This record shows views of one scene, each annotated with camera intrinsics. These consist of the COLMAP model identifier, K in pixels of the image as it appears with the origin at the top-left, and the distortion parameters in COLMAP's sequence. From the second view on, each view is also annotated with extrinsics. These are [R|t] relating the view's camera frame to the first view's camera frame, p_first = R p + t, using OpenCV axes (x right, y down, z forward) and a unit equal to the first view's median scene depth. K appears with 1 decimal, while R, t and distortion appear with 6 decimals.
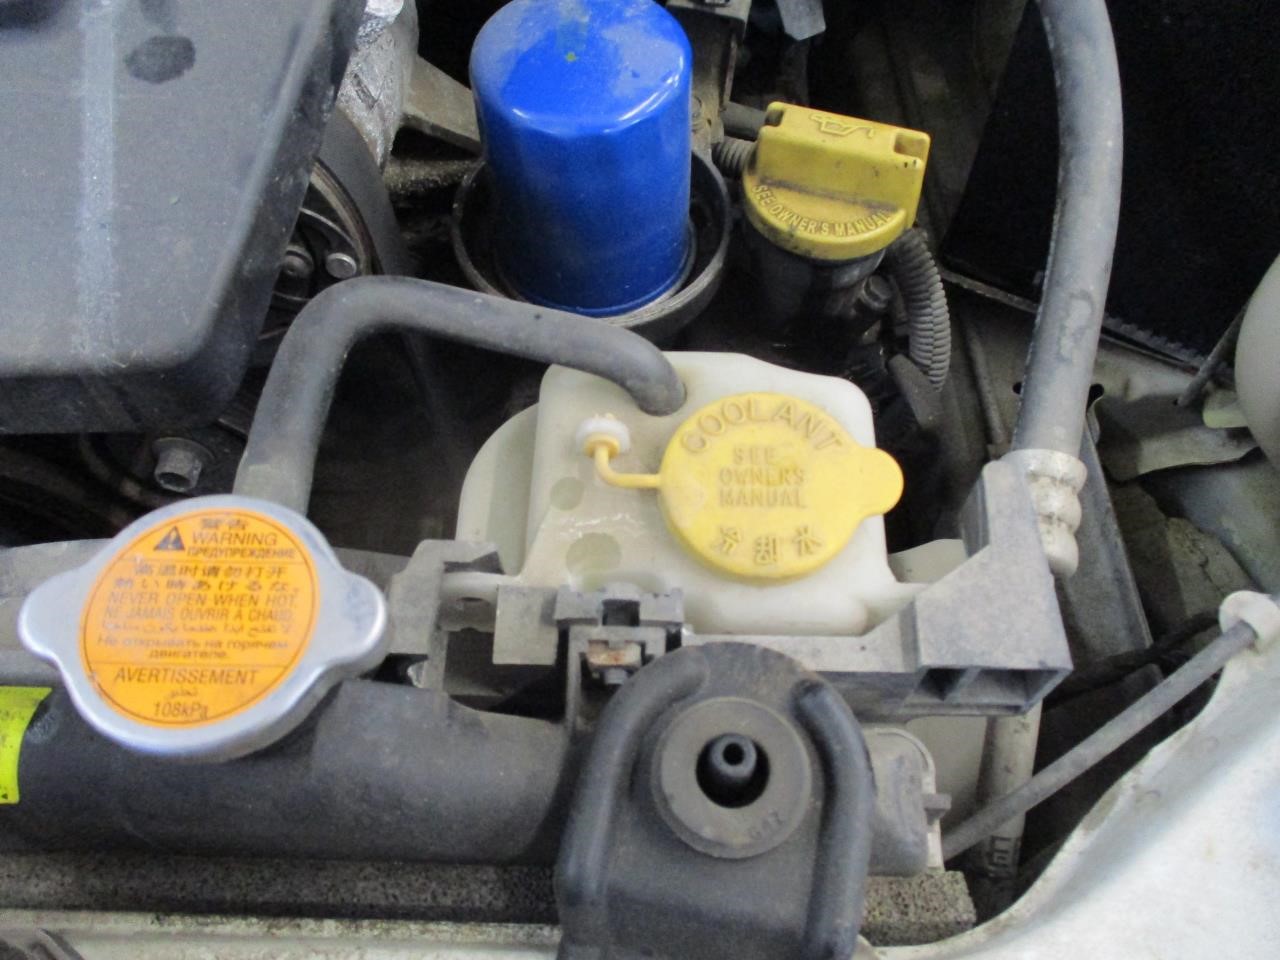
lens RADIAL K [[1057.0, 0, 640.0], [0, 1057.0, 480.0], [0, 0, 1]] dist [-0.043108, 0.003881]
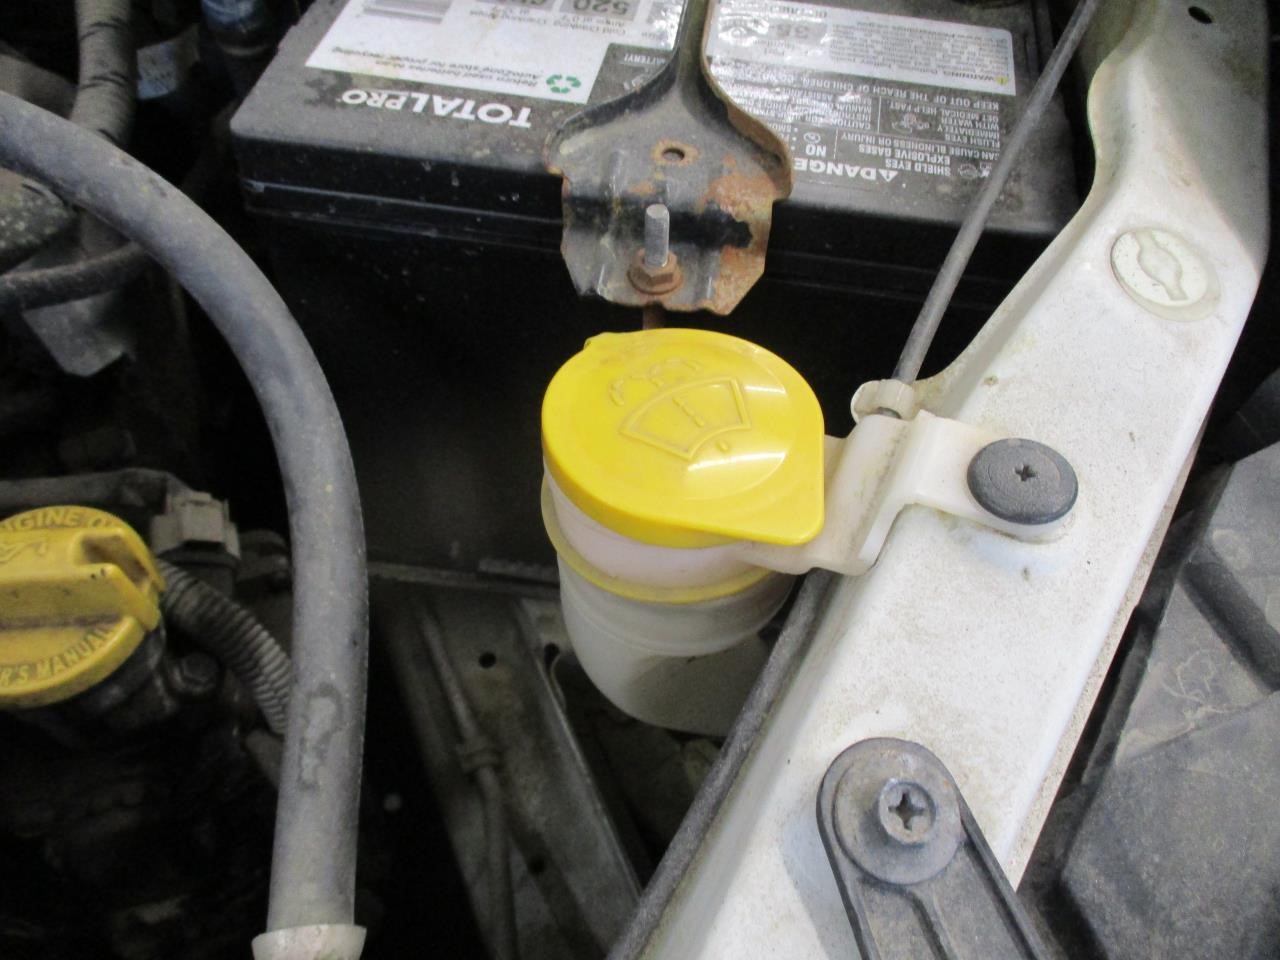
lens RADIAL K [[1057.0, 0, 640.0], [0, 1057.0, 480.0], [0, 0, 1]] dist [-0.043108, 0.003881]
pose [[0.929302, -0.263226, 0.259055, 0.446740], [0.296588, 0.949885, -0.098761, -0.164396], [-0.220076, 0.168612, 0.960800, 0.125012]]
